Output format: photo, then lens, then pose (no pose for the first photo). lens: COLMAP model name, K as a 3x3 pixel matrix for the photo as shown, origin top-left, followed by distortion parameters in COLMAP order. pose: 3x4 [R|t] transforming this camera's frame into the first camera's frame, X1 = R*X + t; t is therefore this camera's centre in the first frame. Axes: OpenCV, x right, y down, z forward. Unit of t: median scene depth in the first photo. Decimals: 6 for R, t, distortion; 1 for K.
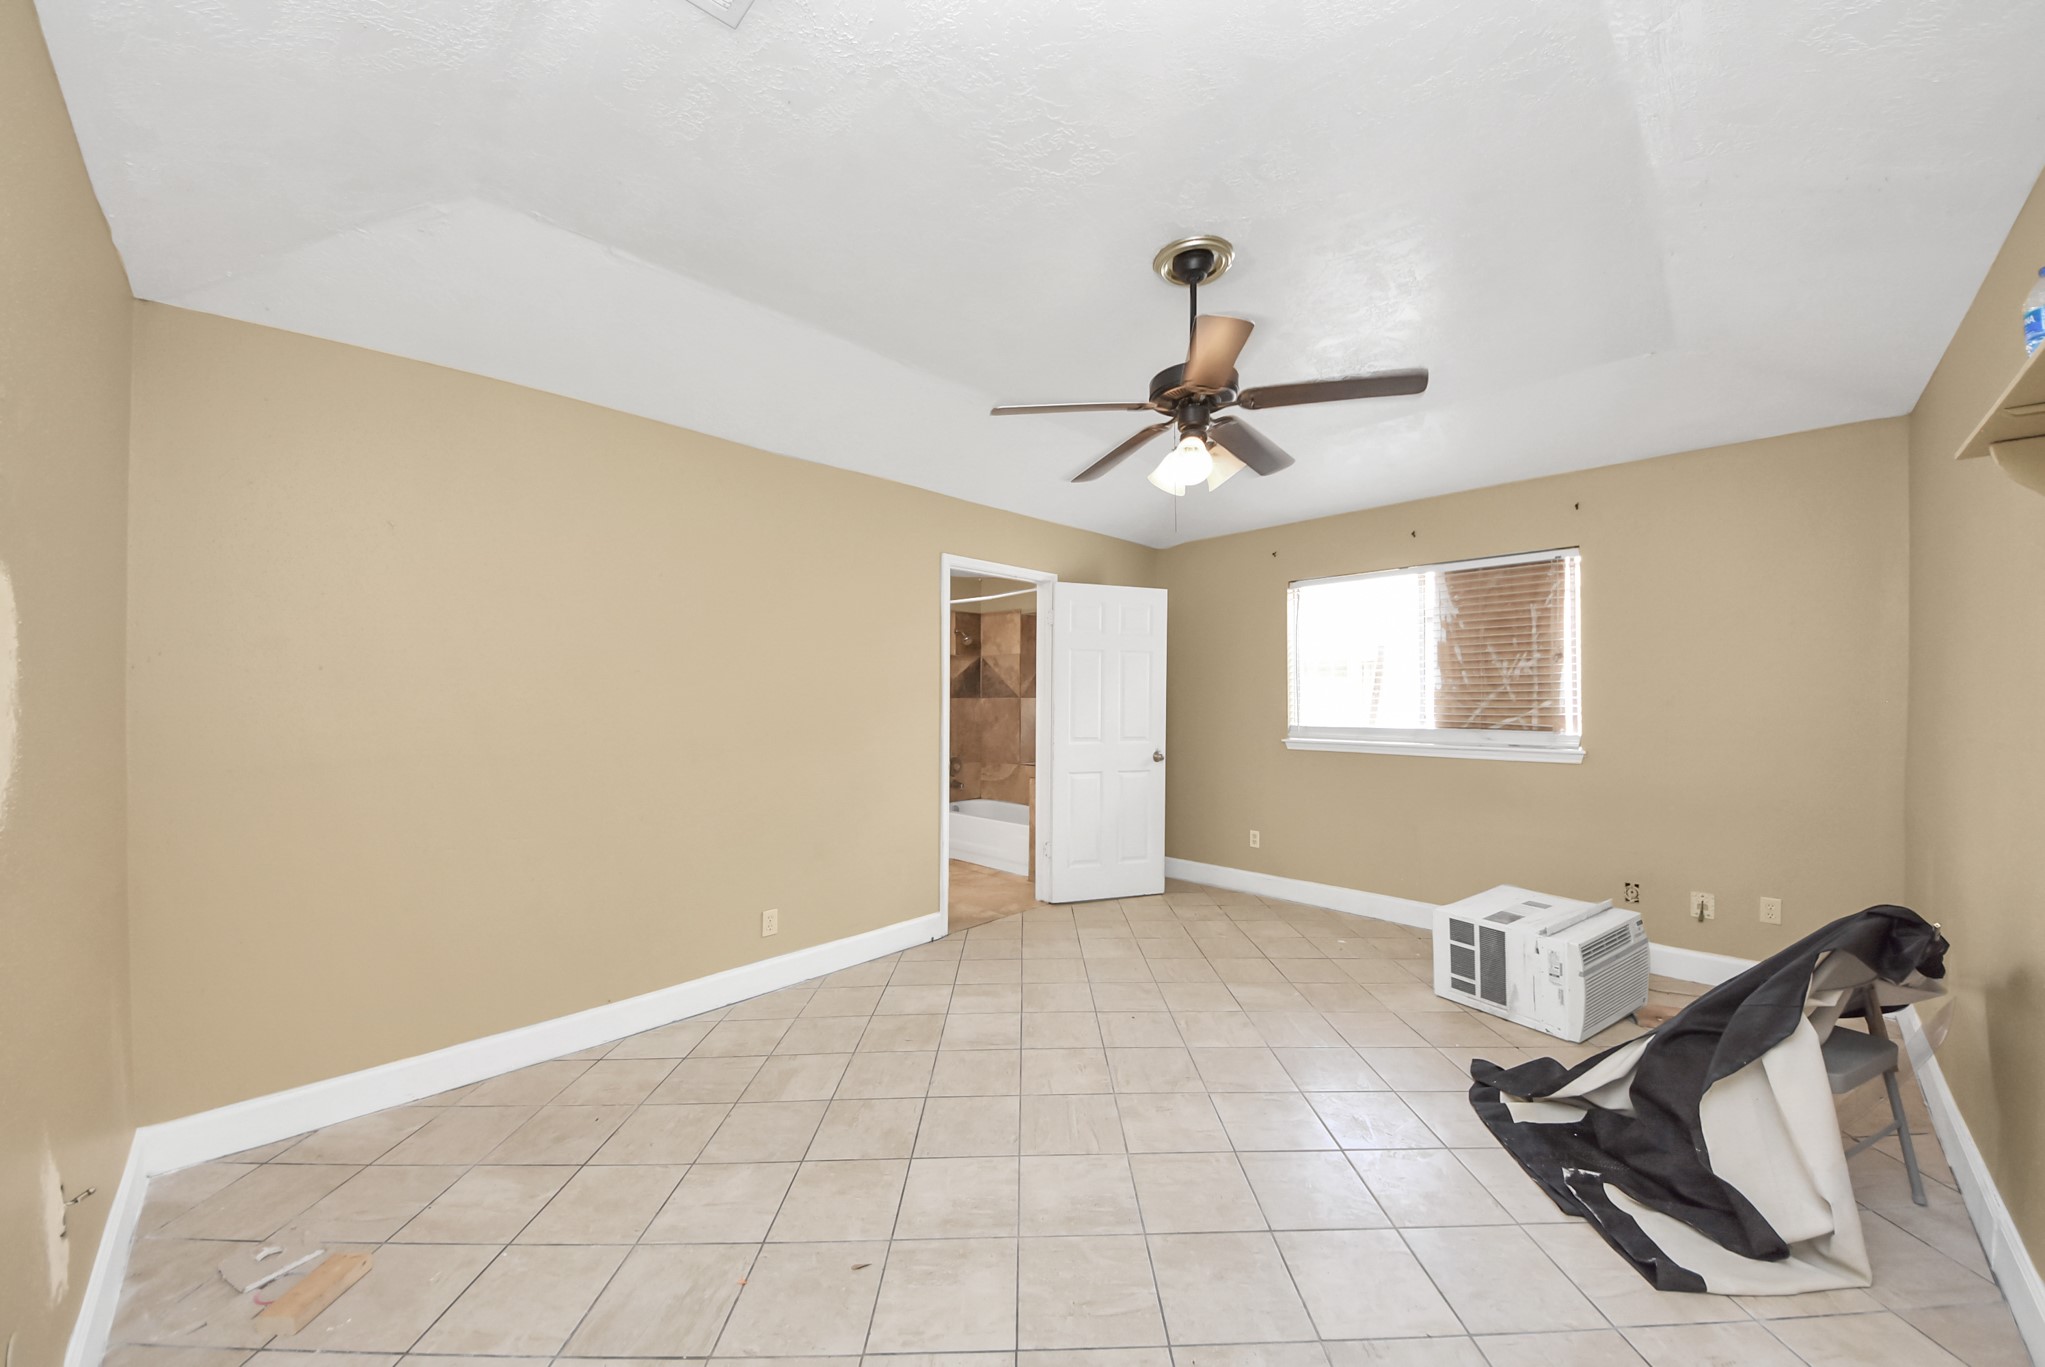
lens RADIAL K [[727.6, 0, 1023.4], [0, 727.6, 711.1], [0, 0, 1]] dist [-0.000981, -0.000100]
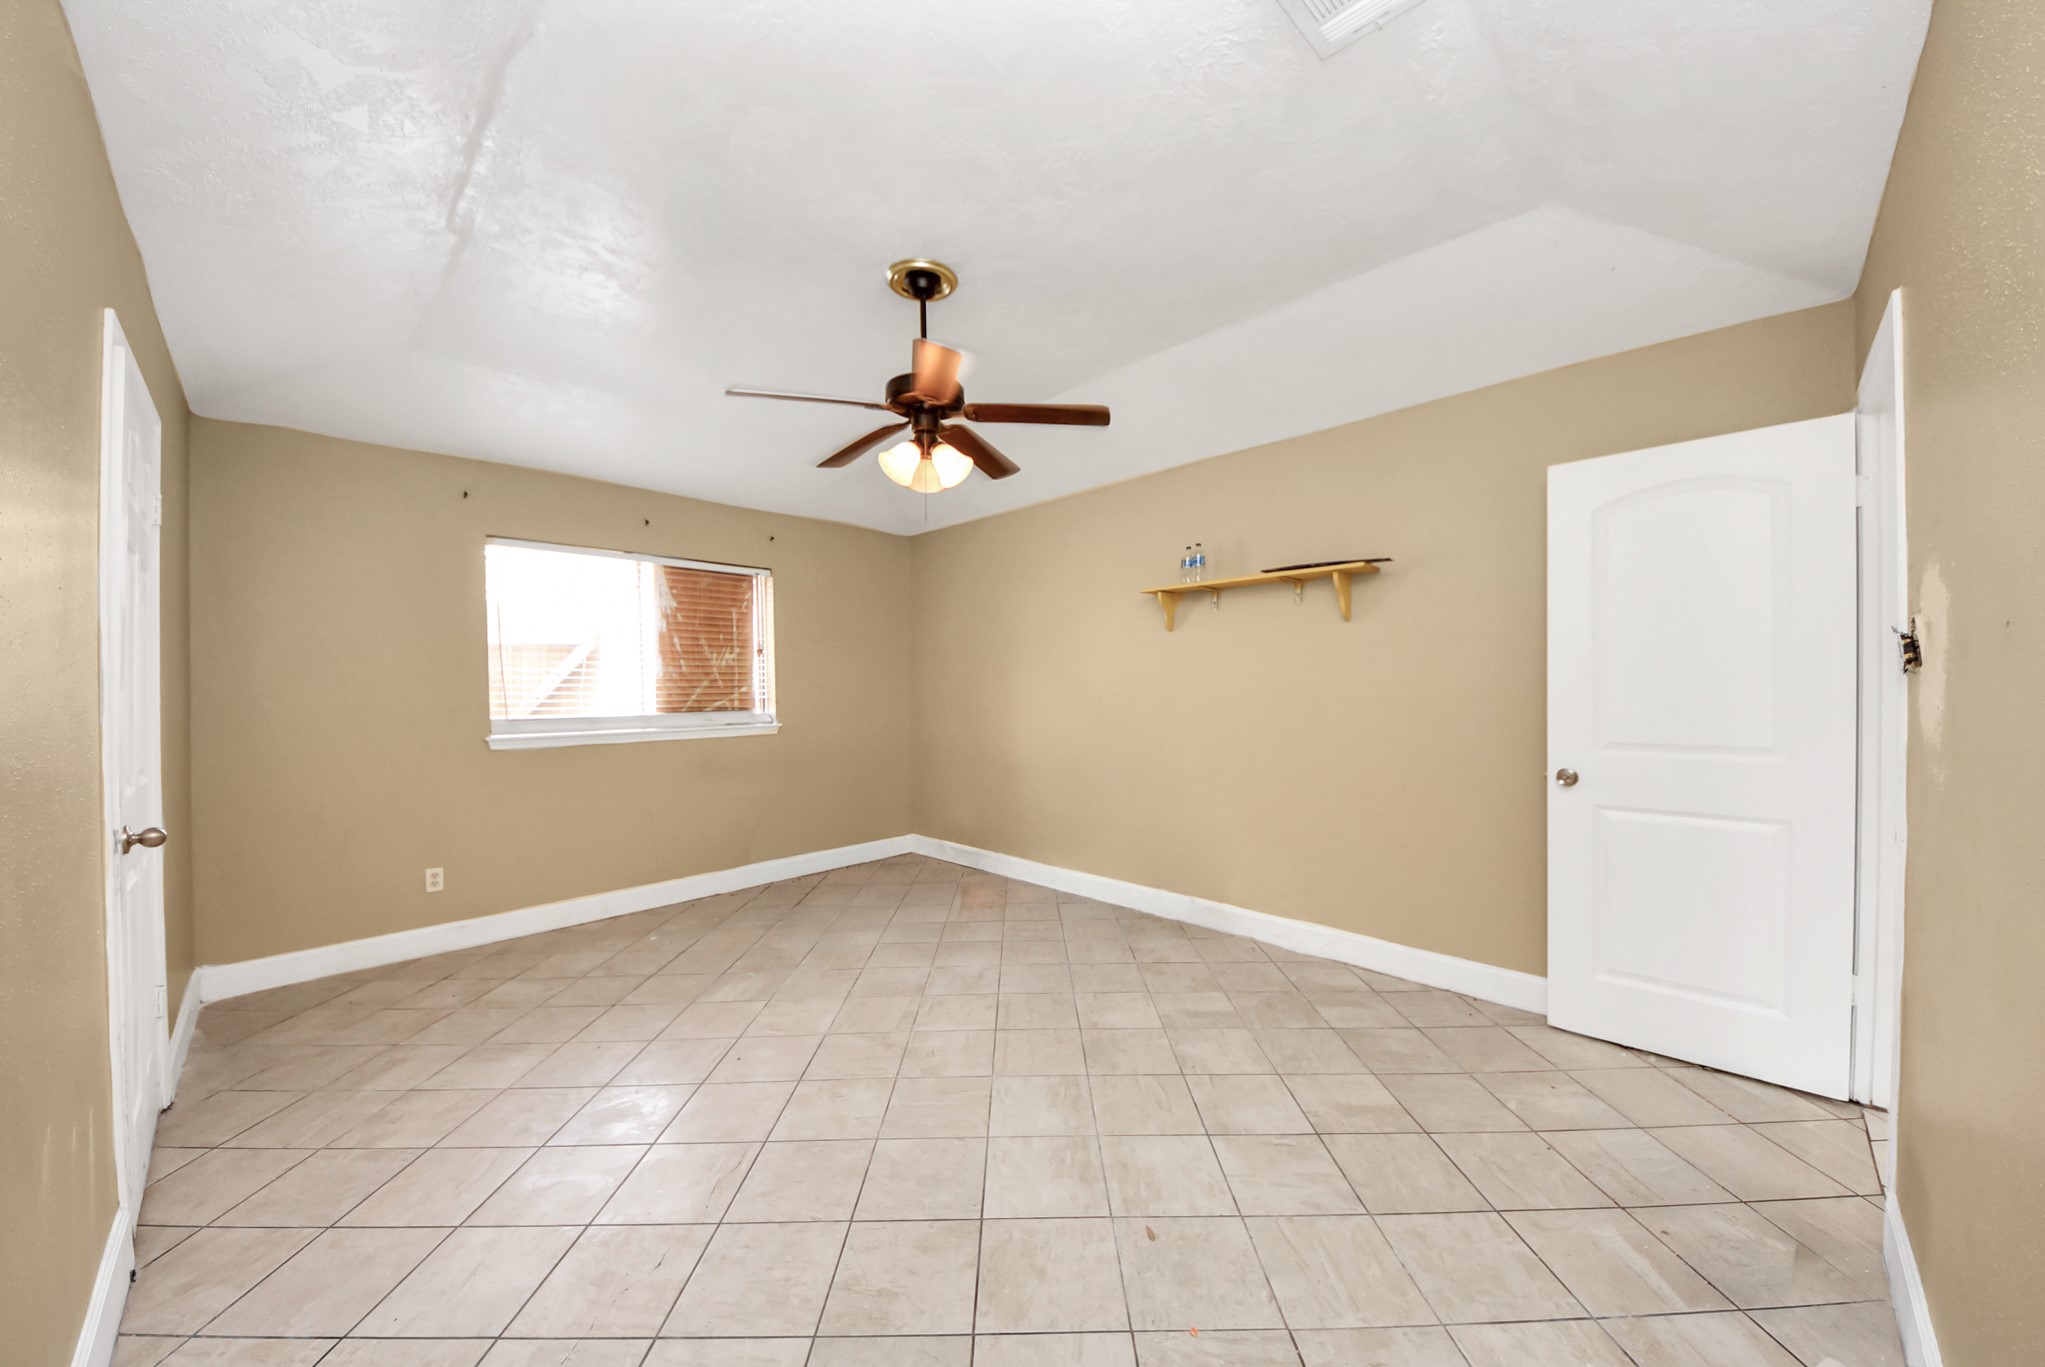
lens RADIAL K [[753.3, 0, 1027.5], [0, 753.3, 689.5], [0, 0, 1]] dist [0.034808, -0.000069]
pose [[-0.011565, -0.000781, 0.999933, -0.560261], [0.027228, 0.999629, 0.001096, 0.002555], [-0.999562, 0.027239, -0.011539, 0.507321]]
